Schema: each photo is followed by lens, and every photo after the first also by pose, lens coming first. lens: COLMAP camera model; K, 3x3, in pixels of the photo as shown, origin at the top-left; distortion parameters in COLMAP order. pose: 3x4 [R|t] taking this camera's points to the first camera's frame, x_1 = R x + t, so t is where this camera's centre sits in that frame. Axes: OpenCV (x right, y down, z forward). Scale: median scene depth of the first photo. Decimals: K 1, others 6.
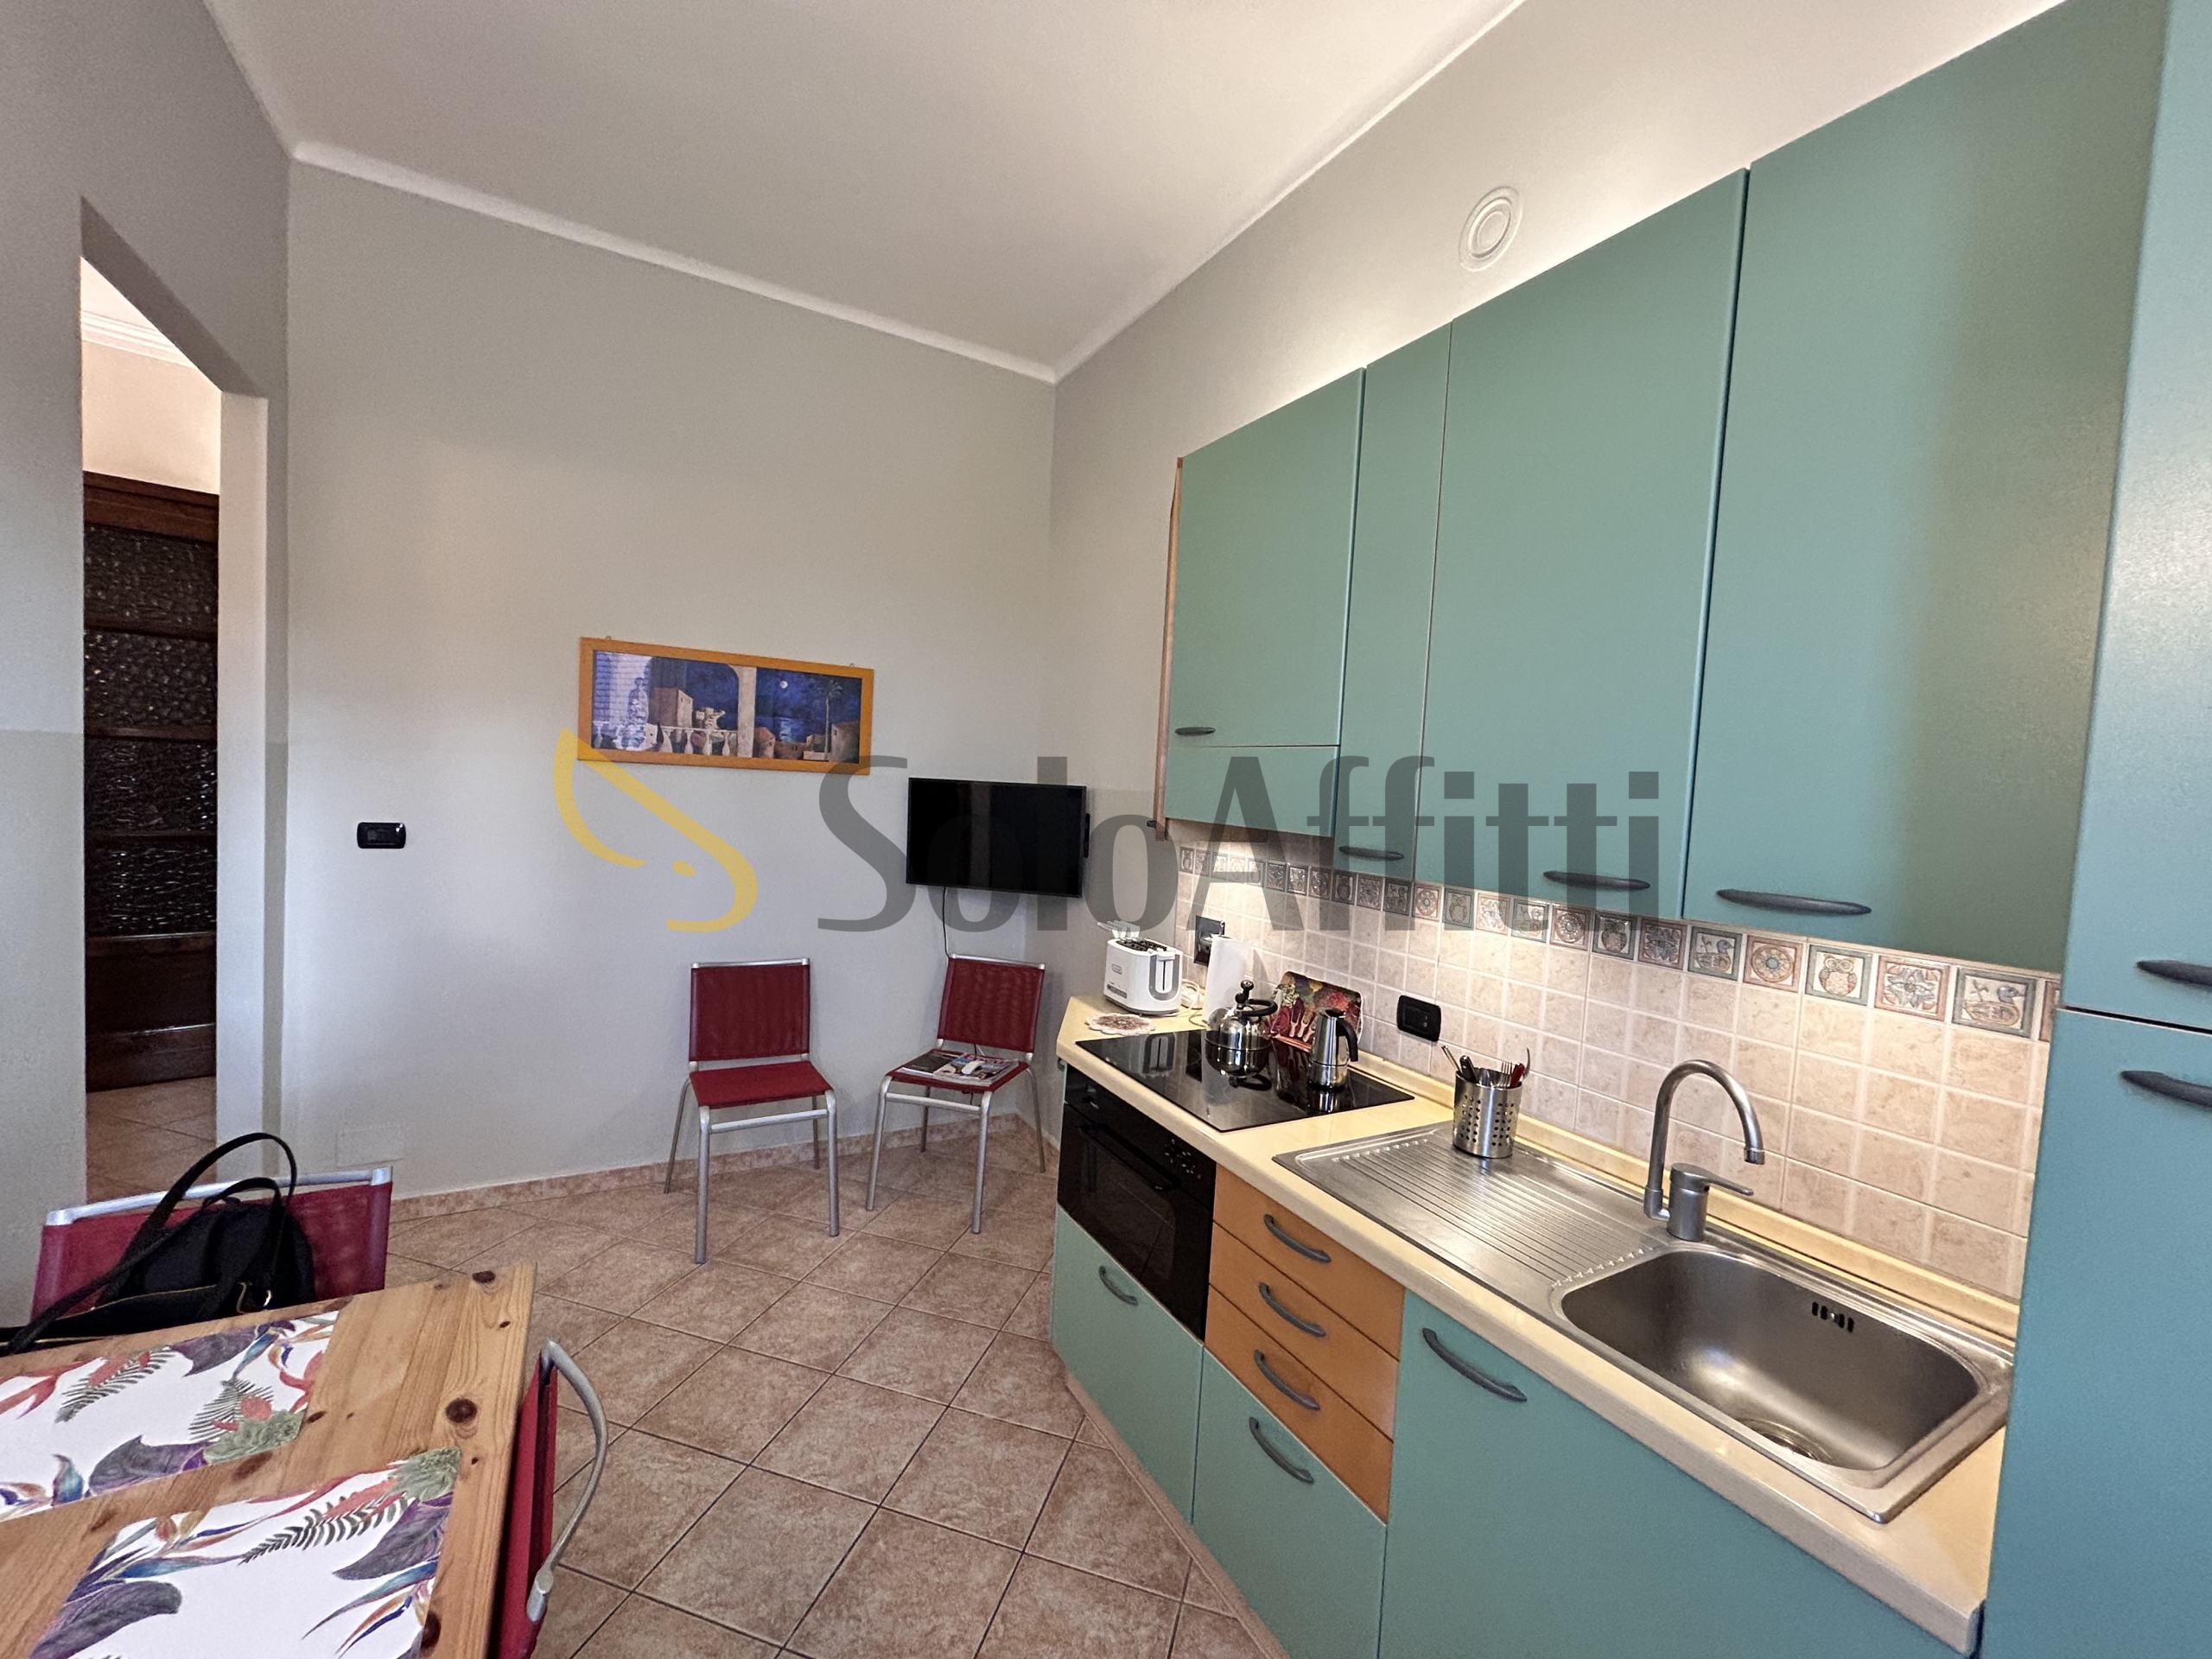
lens RADIAL K [[887.6, 0, 1105.7], [0, 887.6, 833.4], [0, 0, 1]] dist [-0.003771, 0.000747]
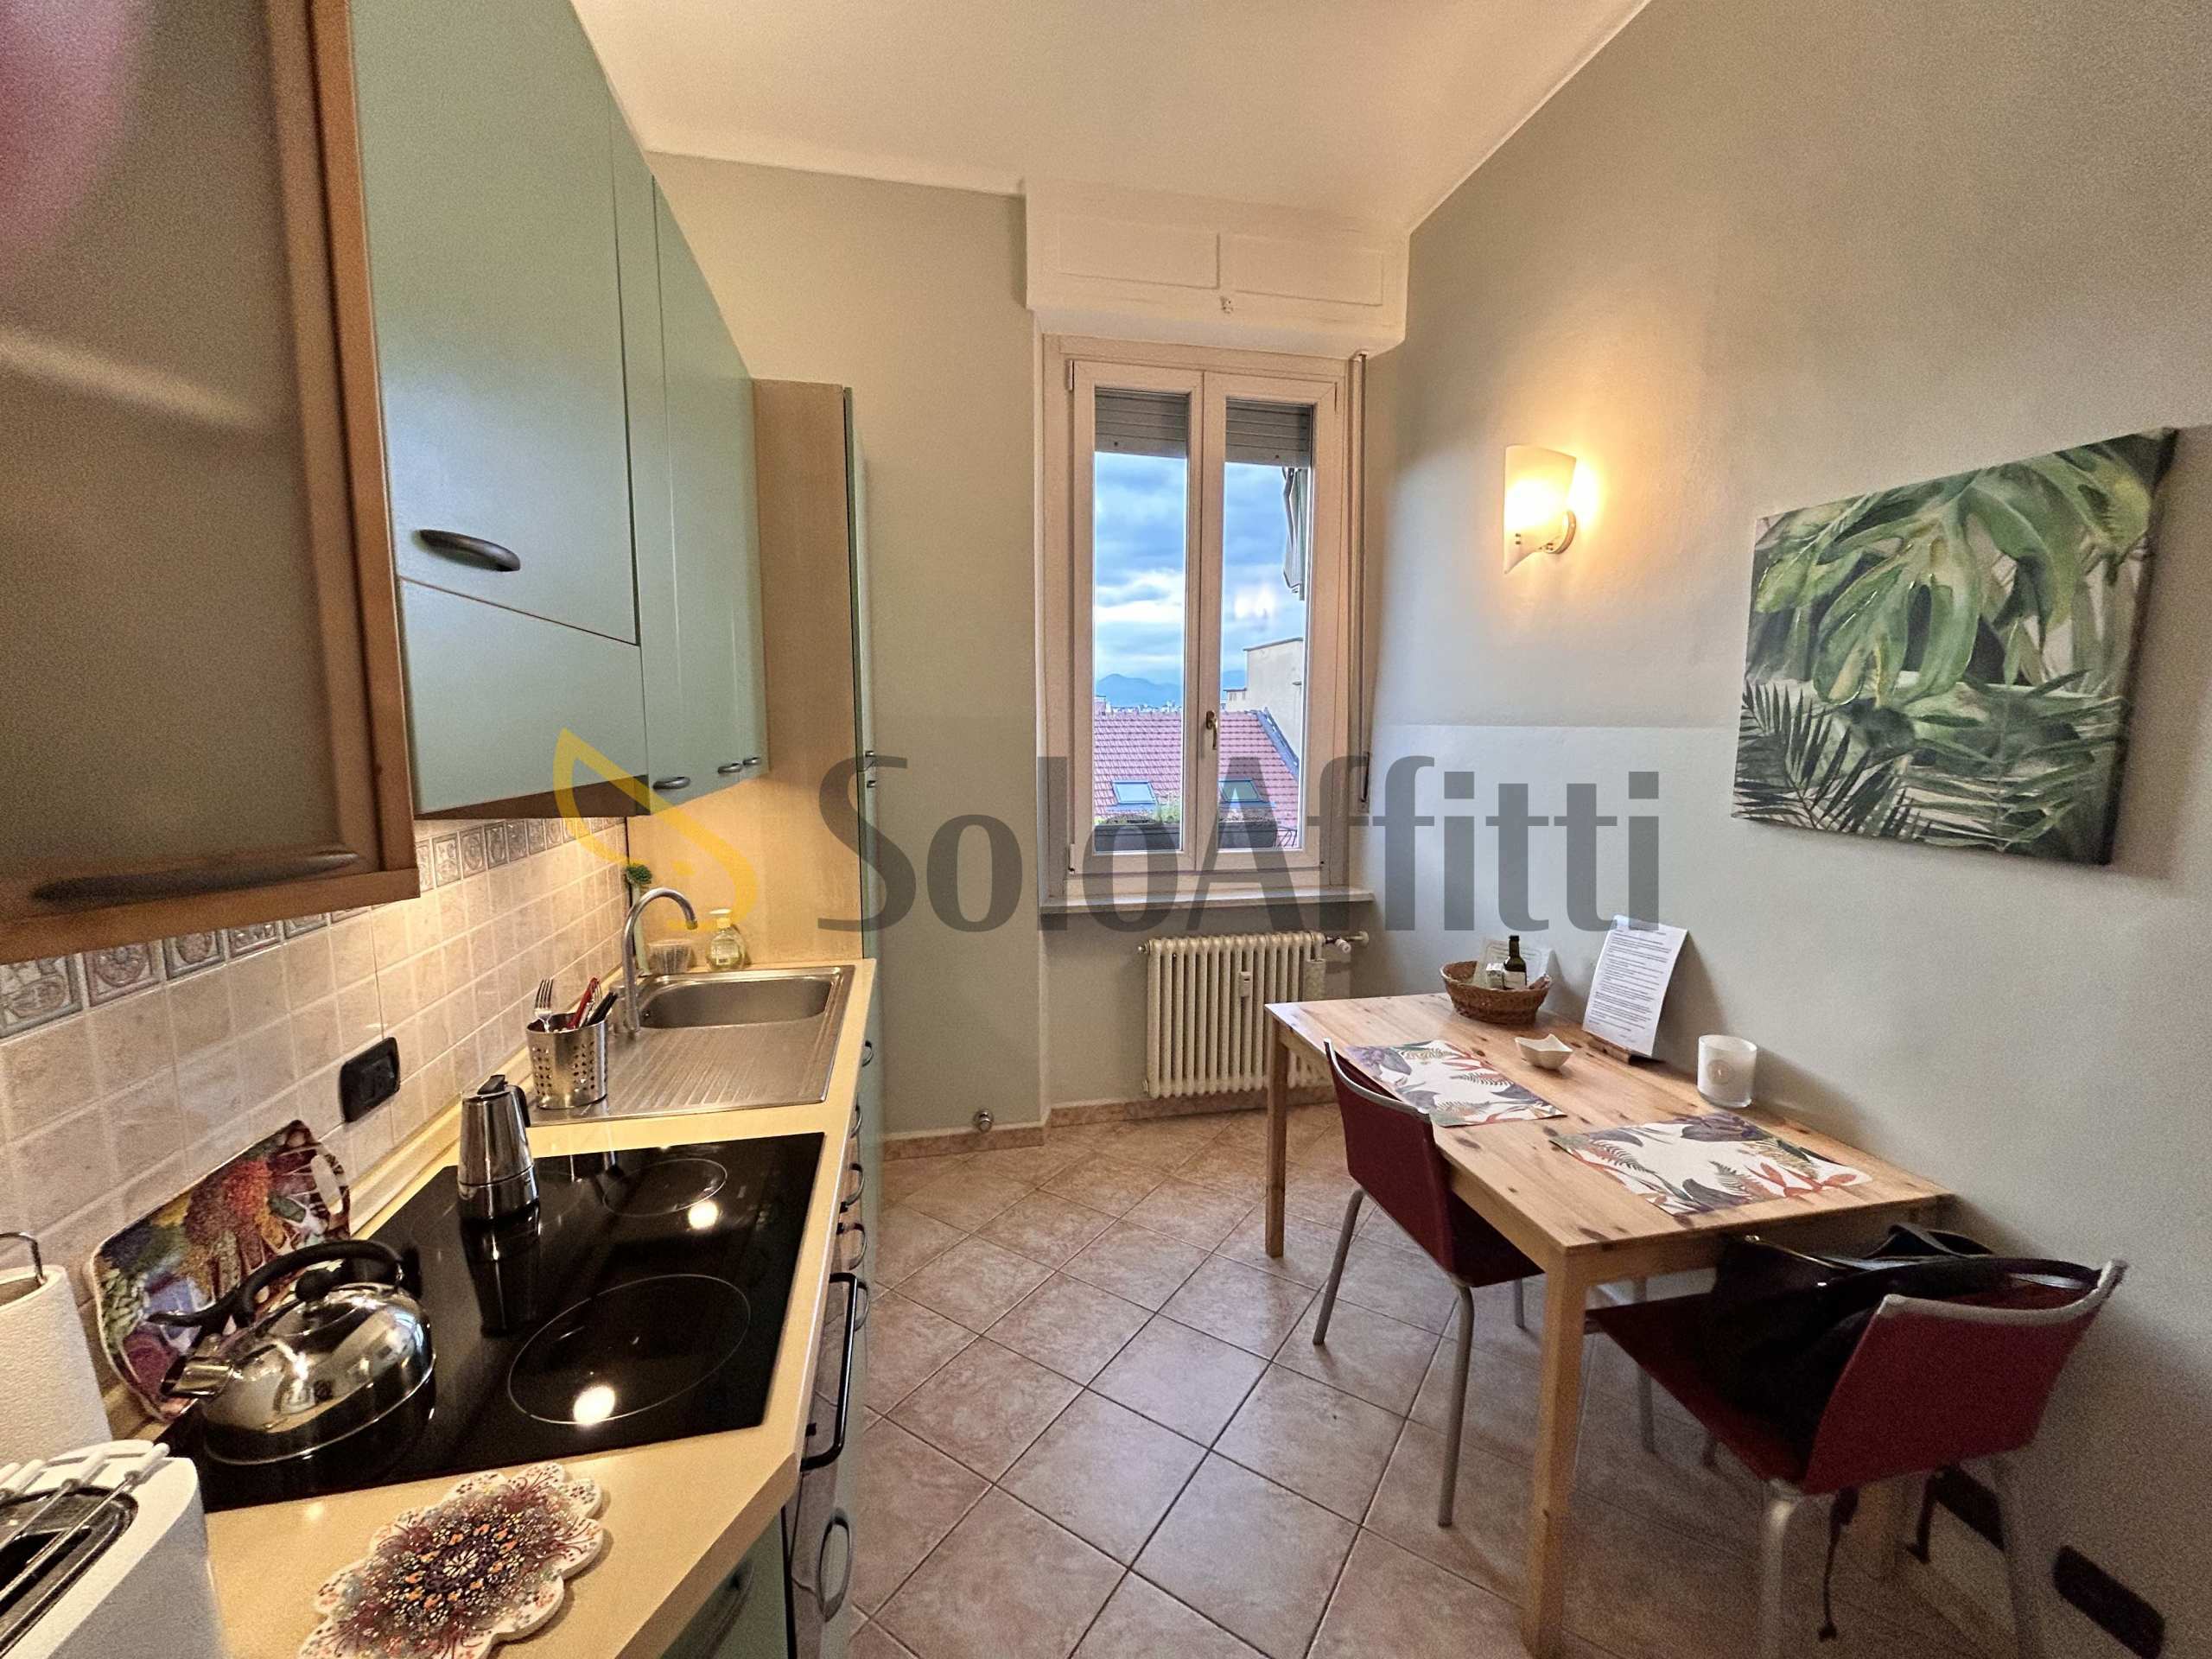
lens RADIAL K [[887.6, 0, 1105.7], [0, 887.6, 833.4], [0, 0, 1]] dist [-0.003771, 0.000747]
pose [[-0.952453, -0.094910, 0.289525, -0.329594], [-0.038838, 0.980313, 0.193593, -0.106493], [-0.302199, 0.173144, -0.937388, 1.633266]]
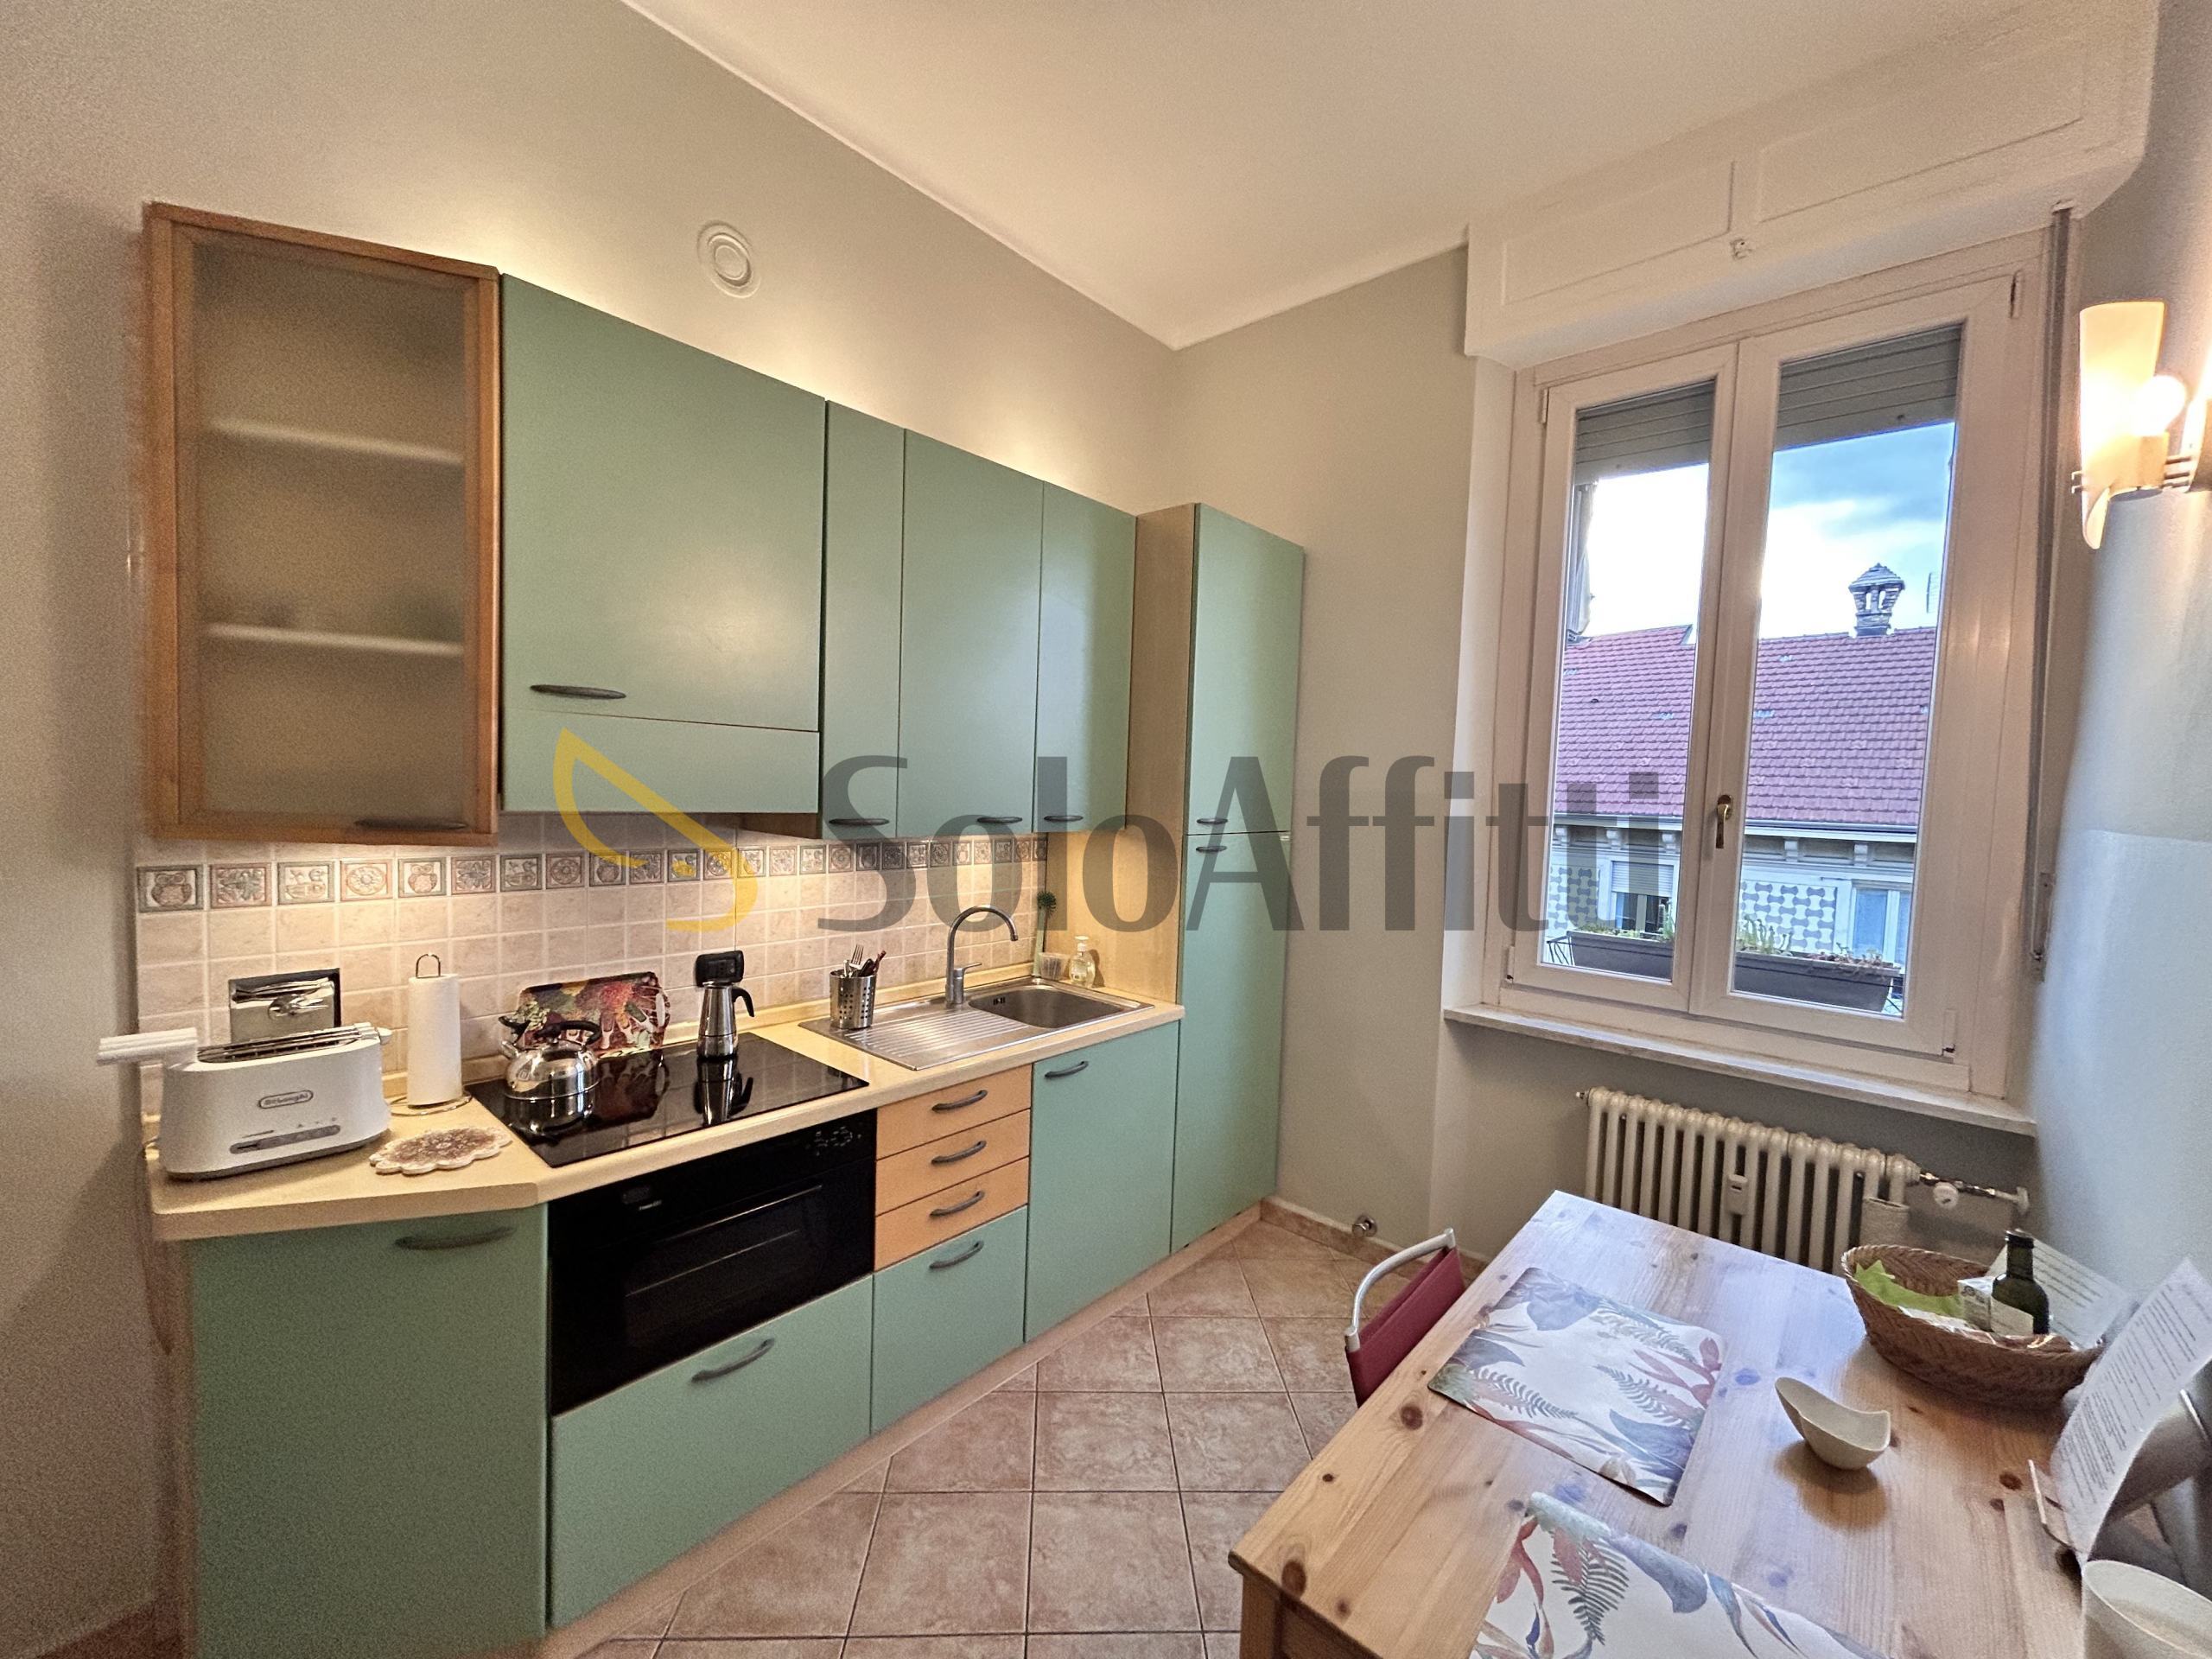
lens RADIAL K [[887.6, 0, 1105.7], [0, 887.6, 833.4], [0, 0, 1]] dist [-0.003771, 0.000747]
pose [[-0.323682, -0.119720, 0.938561, -0.969959], [-0.000728, 0.991994, 0.126285, -0.117031], [-0.946166, 0.040193, -0.321177, 1.056311]]
